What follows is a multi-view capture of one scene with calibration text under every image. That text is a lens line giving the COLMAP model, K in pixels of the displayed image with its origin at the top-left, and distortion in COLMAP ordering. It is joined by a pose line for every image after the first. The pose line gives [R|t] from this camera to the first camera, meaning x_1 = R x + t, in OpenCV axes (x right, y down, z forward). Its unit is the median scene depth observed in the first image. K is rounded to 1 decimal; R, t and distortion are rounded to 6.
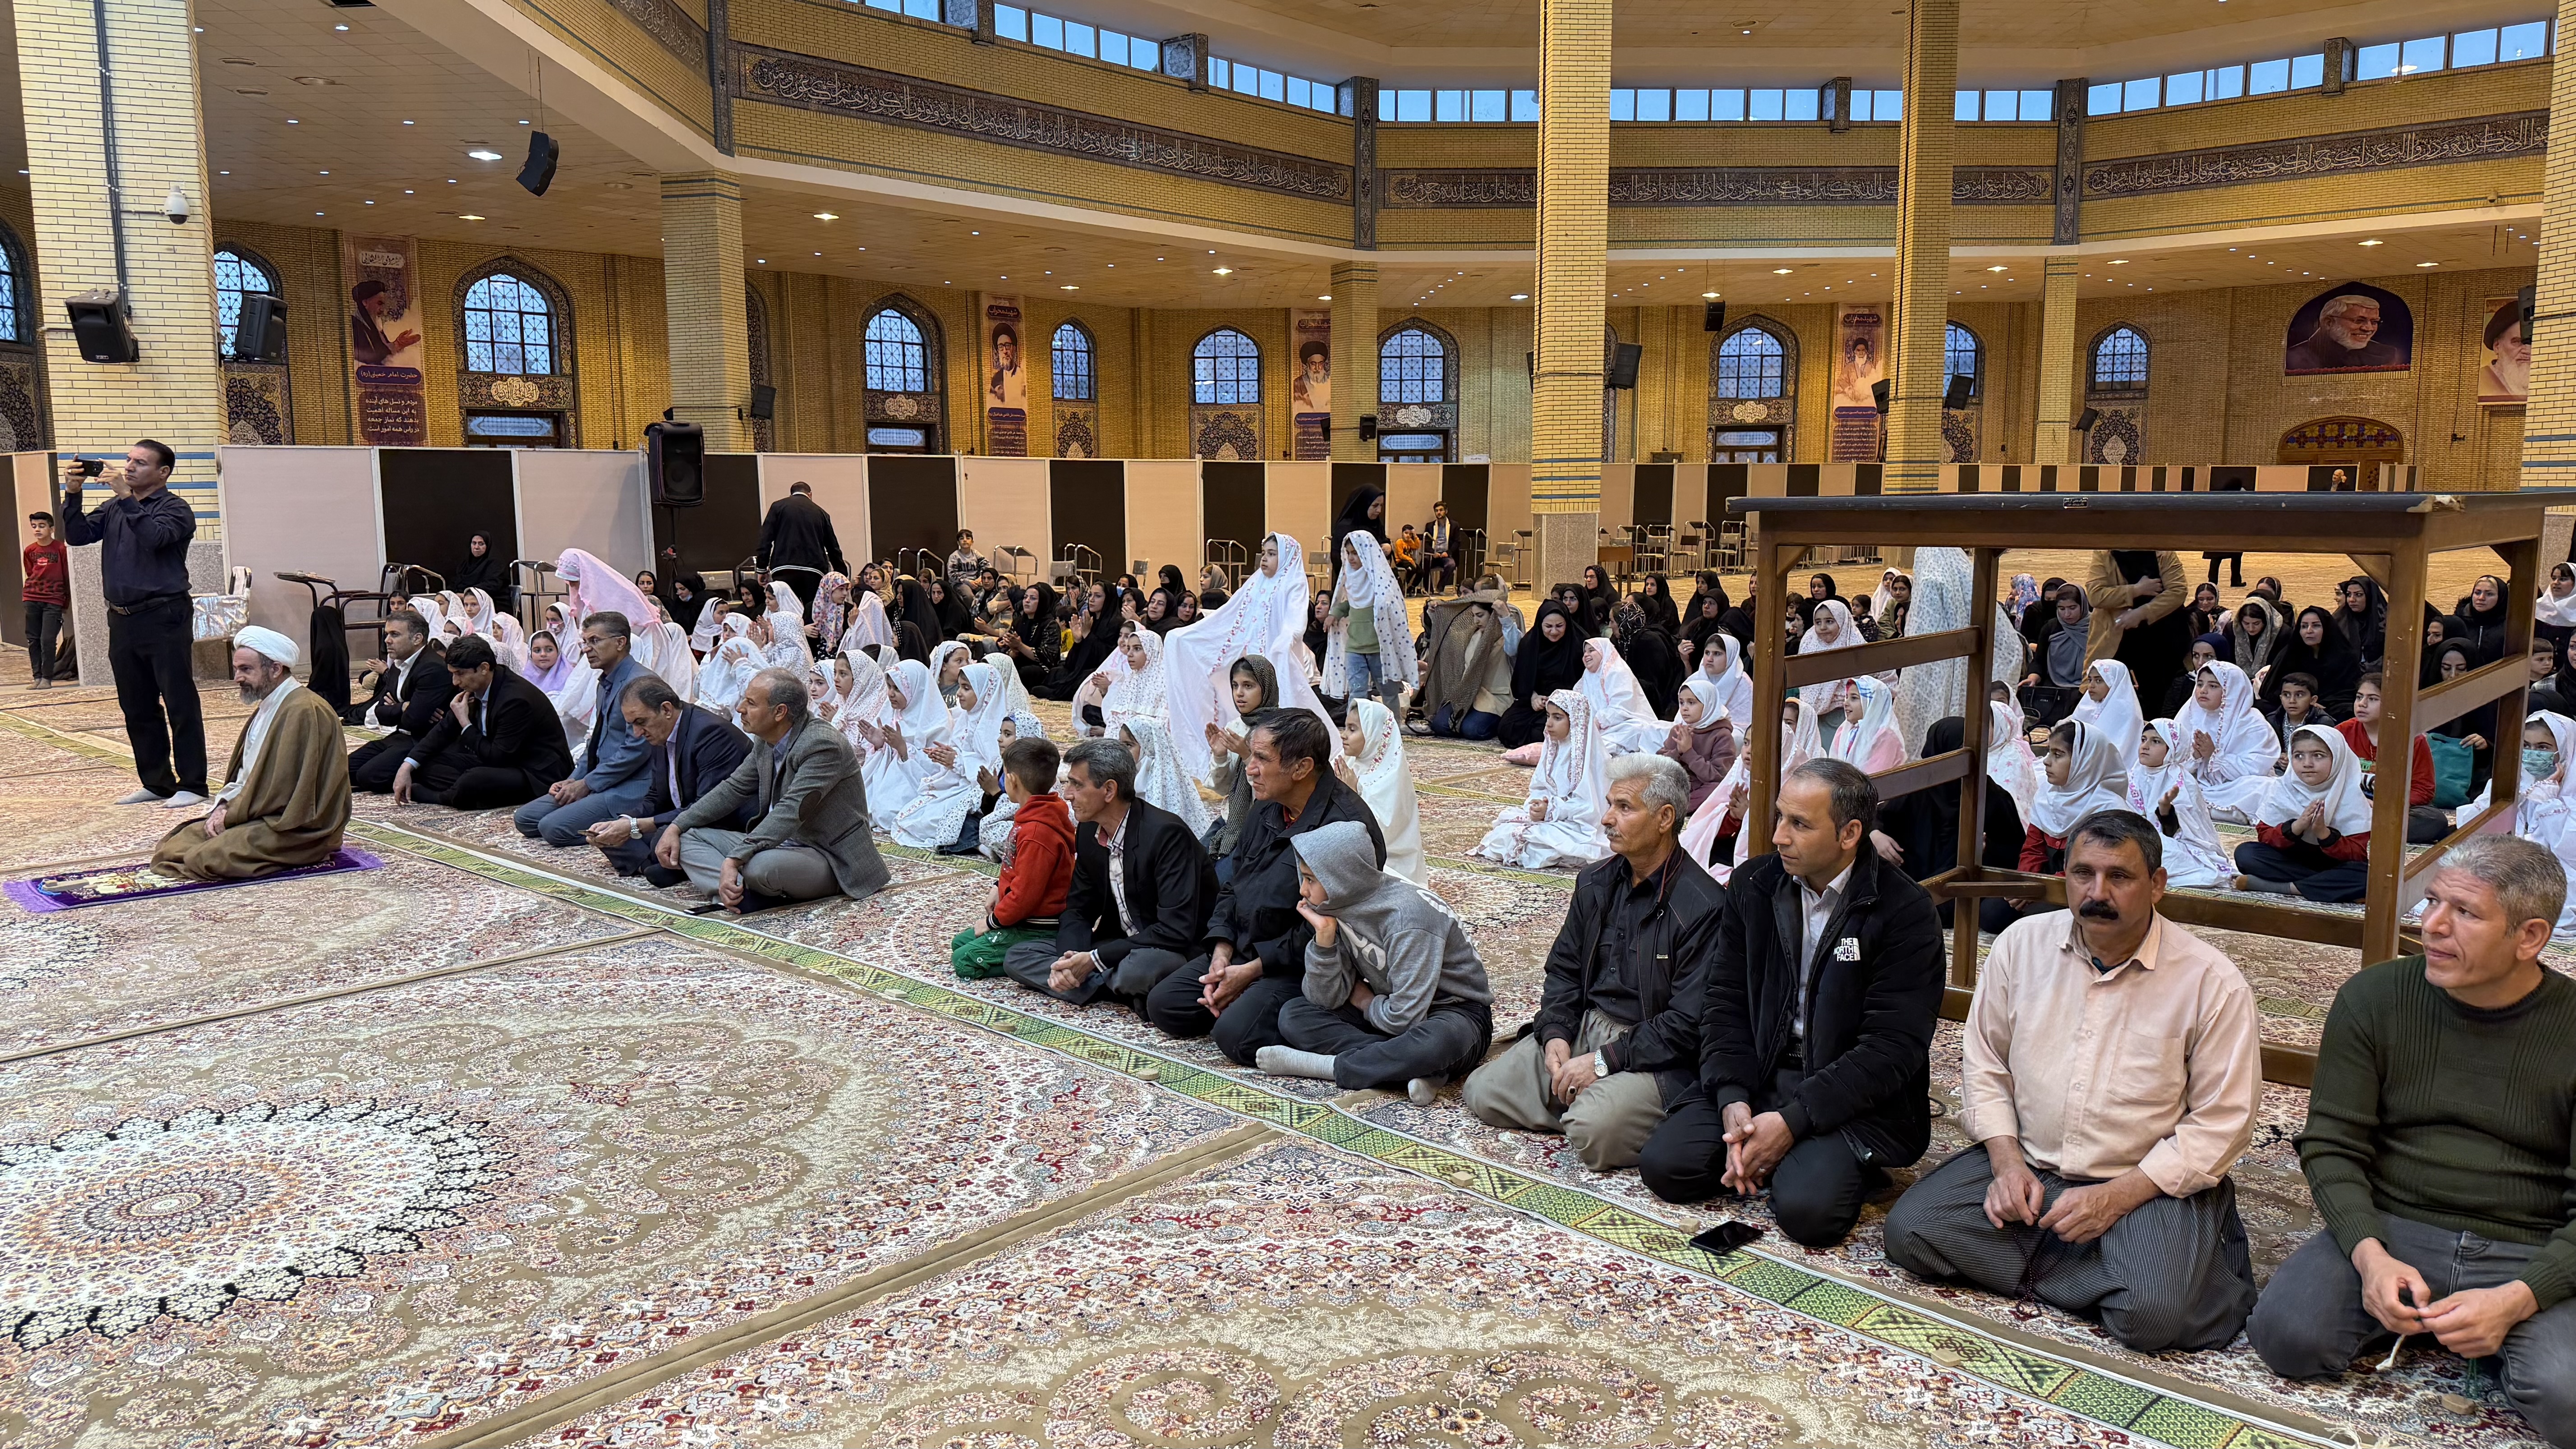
lens RADIAL K [[1789.4, 0, 1294.0], [0, 1789.4, 742.1], [0, 0, 1]] dist [0.105680, -0.166916]
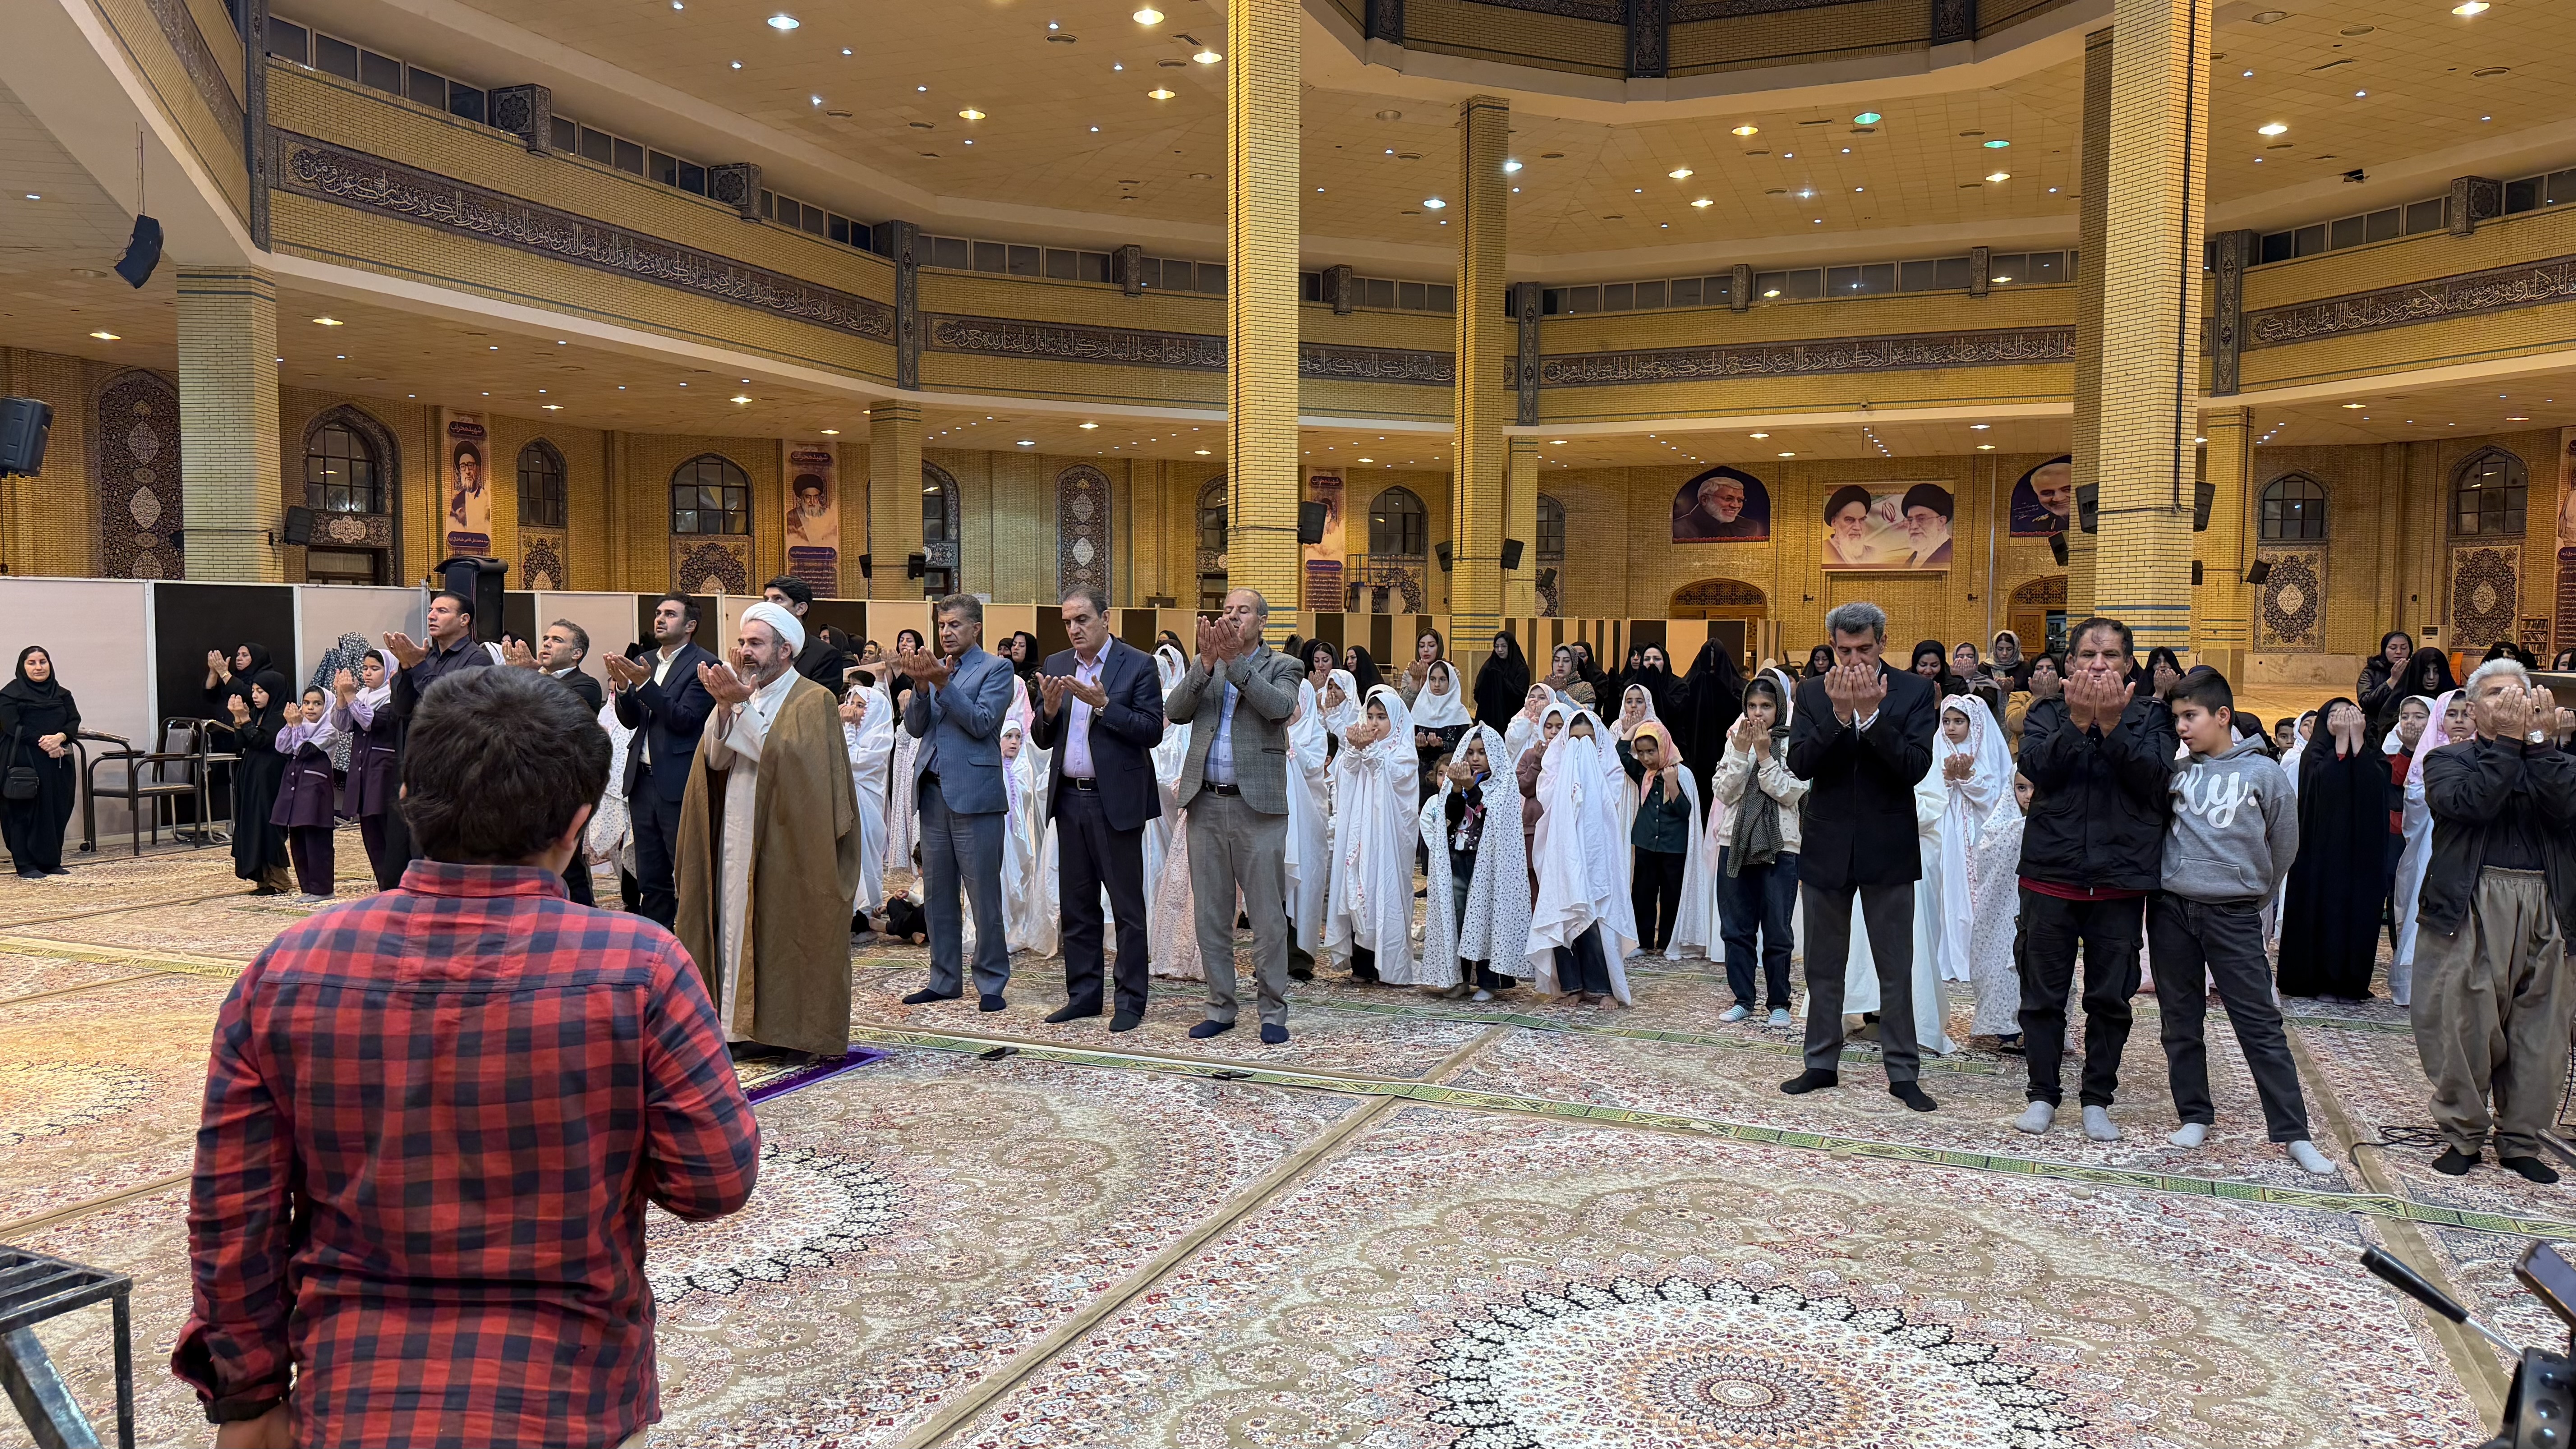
lens RADIAL K [[1791.4, 0, 1299.2], [0, 1791.4, 724.4], [0, 0, 1]] dist [0.112592, -0.173448]
pose [[0.940069, -0.005740, 0.340937, -0.102644], [0.034708, 0.996276, -0.078925, -0.003387], [-0.339214, 0.086028, 0.936767, 0.010272]]
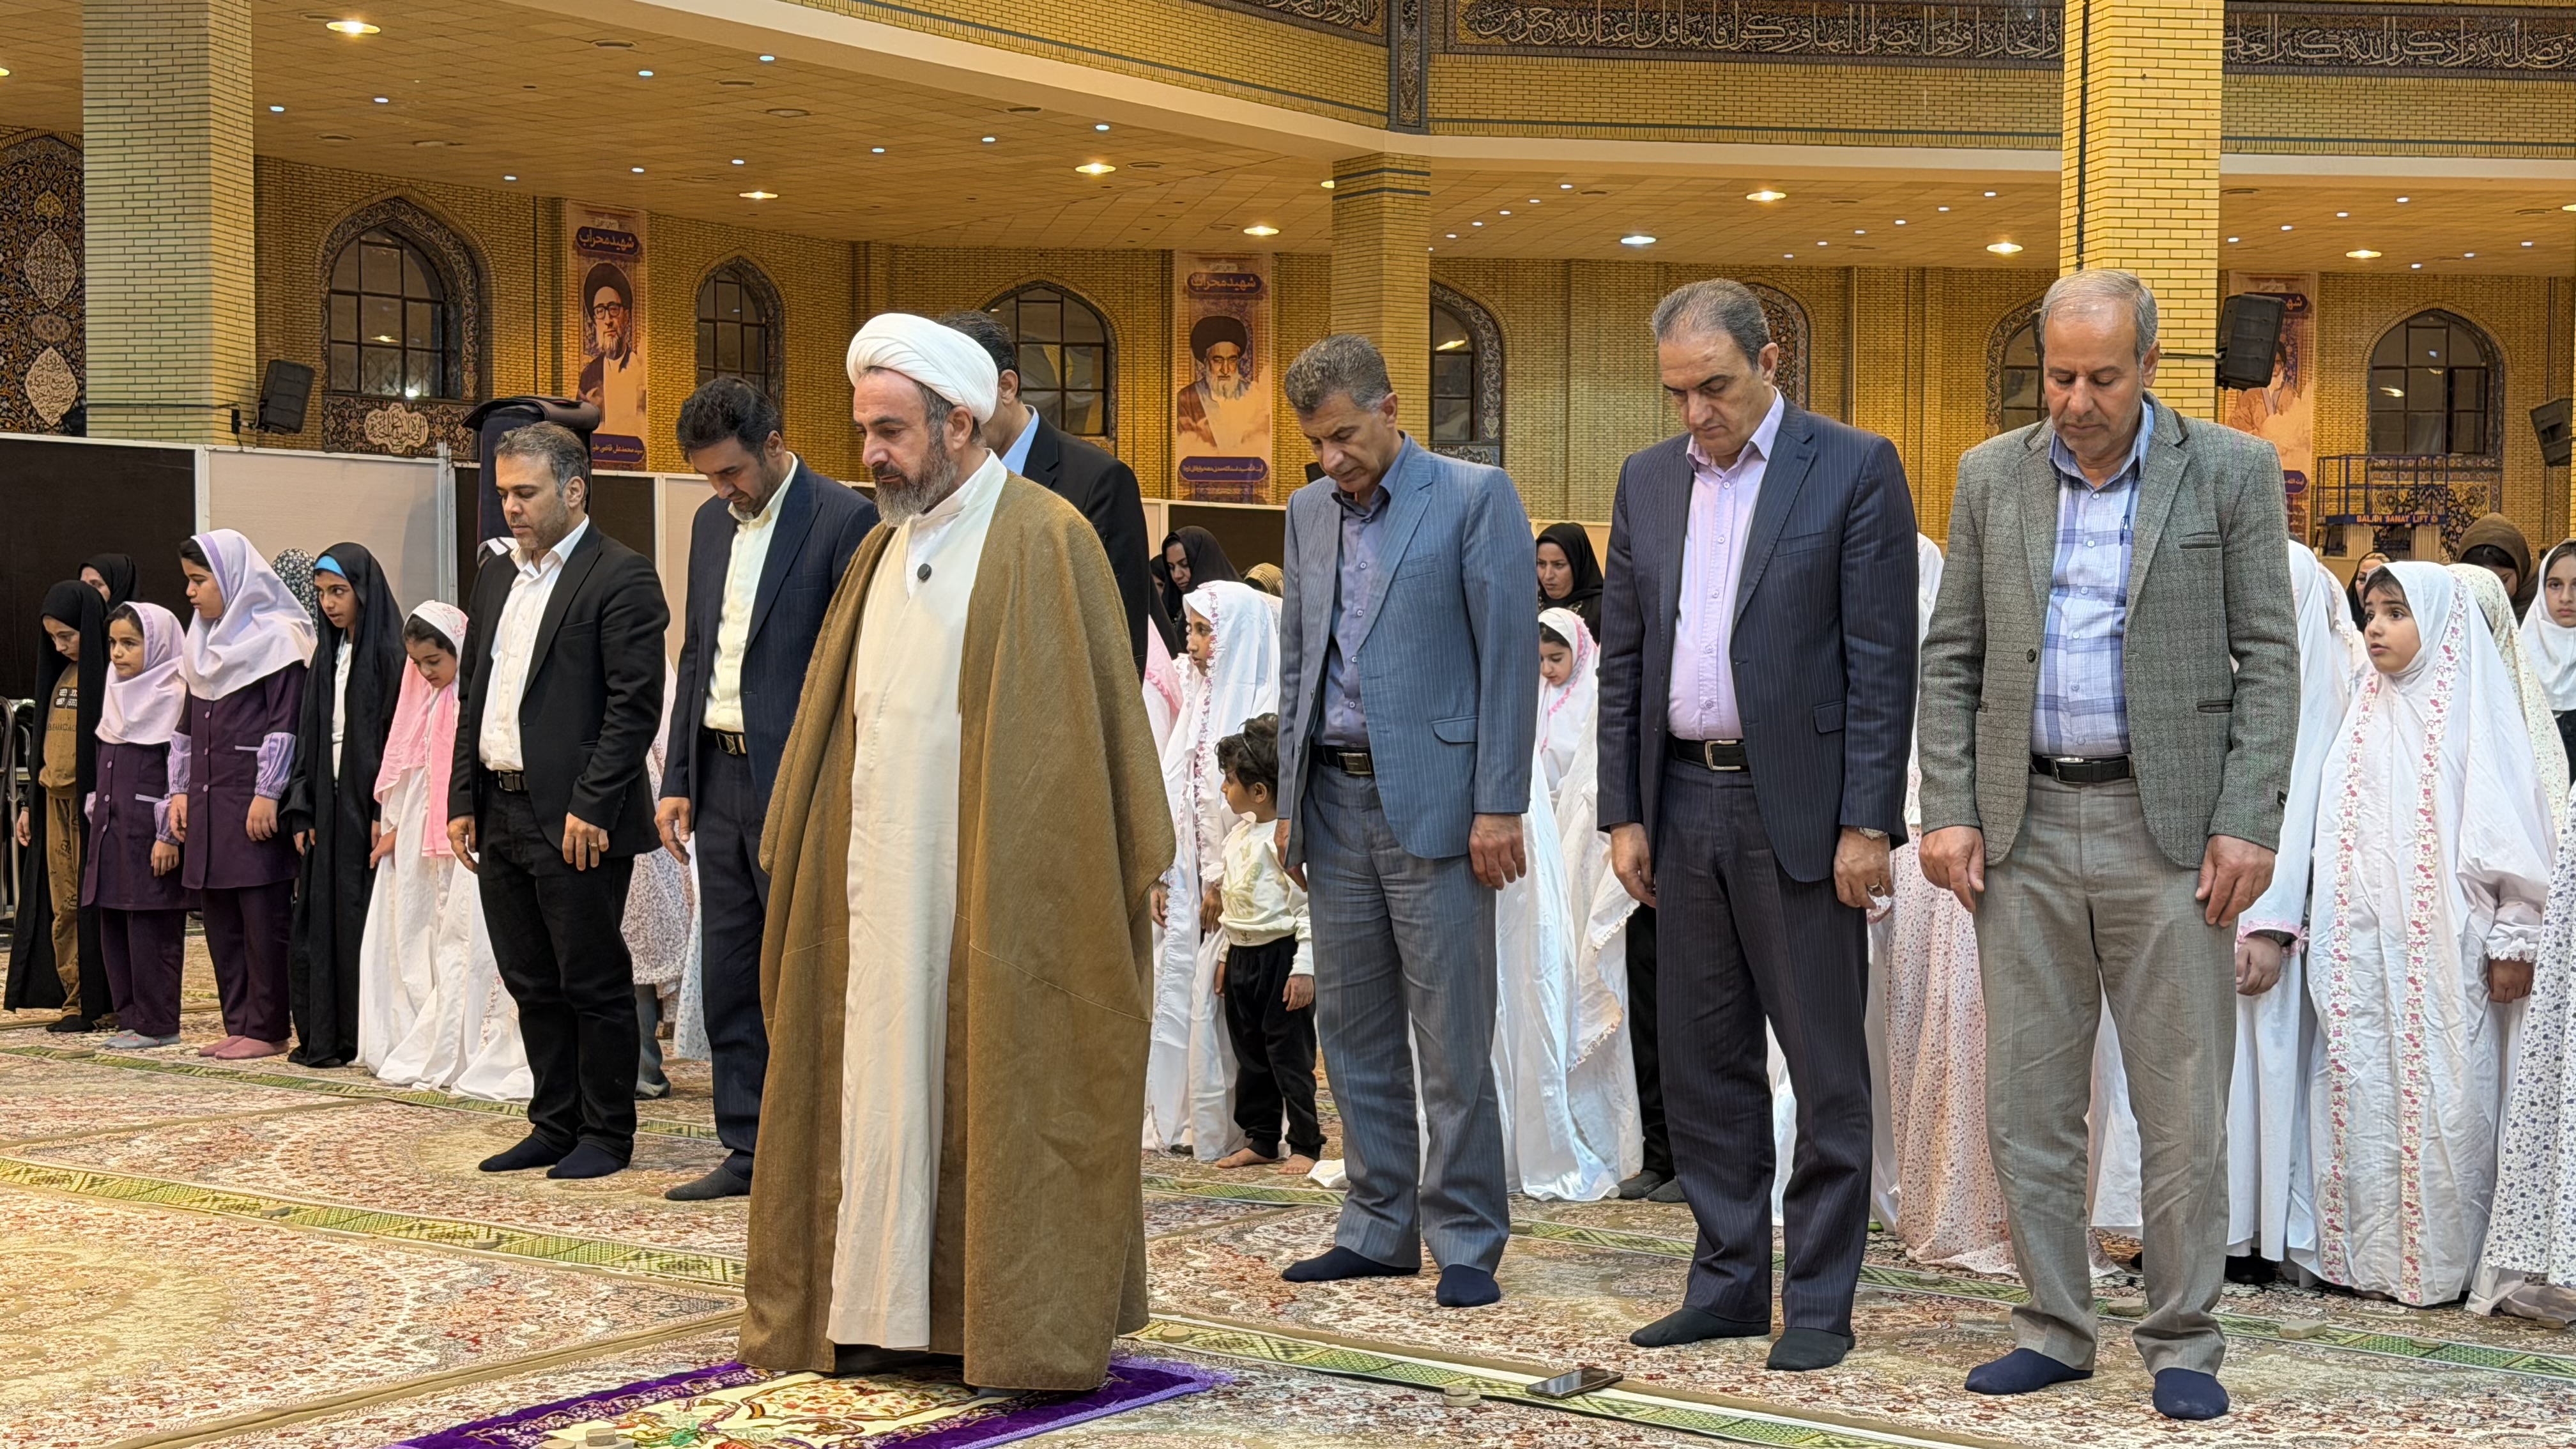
lens RADIAL K [[3585.0, 0, 1304.4], [0, 3585.0, 727.5], [0, 0, 1]] dist [0.136184, -0.054762]
pose [[0.994534, 0.011105, 0.103818, -0.094172], [0.000646, 0.993654, -0.112475, 0.002384], [-0.104408, 0.111927, 0.988216, 0.039109]]
